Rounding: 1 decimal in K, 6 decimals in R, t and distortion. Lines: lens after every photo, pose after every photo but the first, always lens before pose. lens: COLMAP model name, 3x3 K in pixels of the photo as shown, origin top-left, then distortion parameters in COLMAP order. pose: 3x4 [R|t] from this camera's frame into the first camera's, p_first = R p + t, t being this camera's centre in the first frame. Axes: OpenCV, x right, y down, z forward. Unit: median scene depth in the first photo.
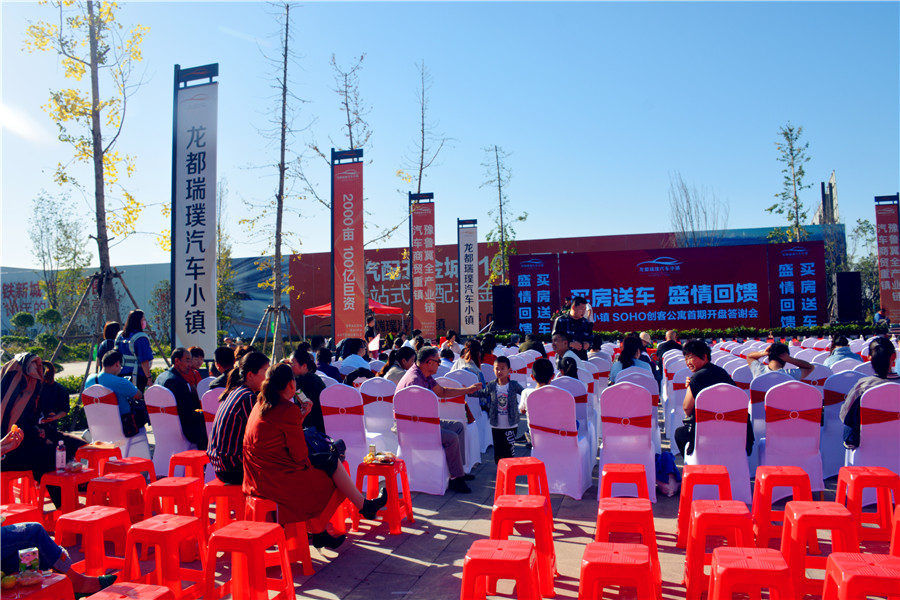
lens RADIAL K [[747.3, 0, 450.0], [0, 747.3, 300.0], [0, 0, 1]] dist [-0.115454, 0.004822]
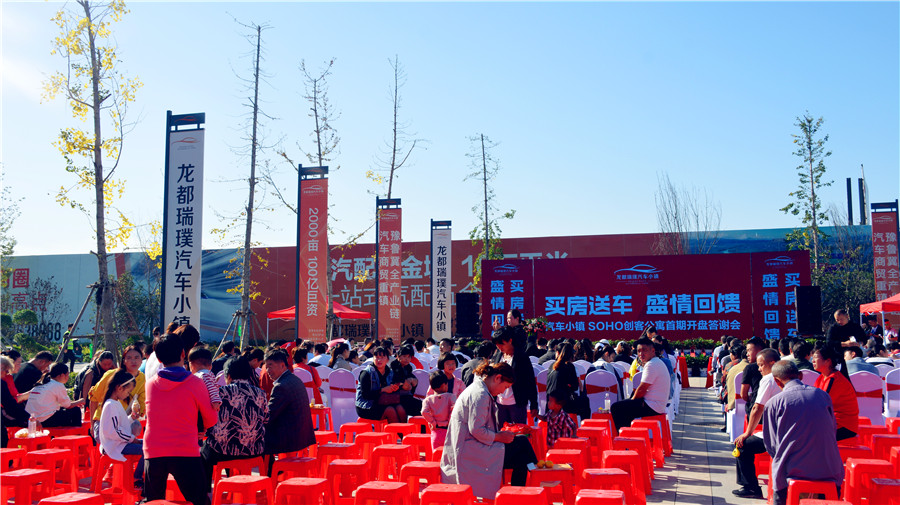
lens RADIAL K [[943.2, 0, 450.0], [0, 943.2, 252.5], [0, 0, 1]] dist [-0.011217, -0.018680]
pose [[0.999840, 0.017870, 0.001057, 0.043799], [-0.017796, 0.998624, -0.049336, -0.010243], [-0.001937, 0.049310, 0.998782, -0.261989]]
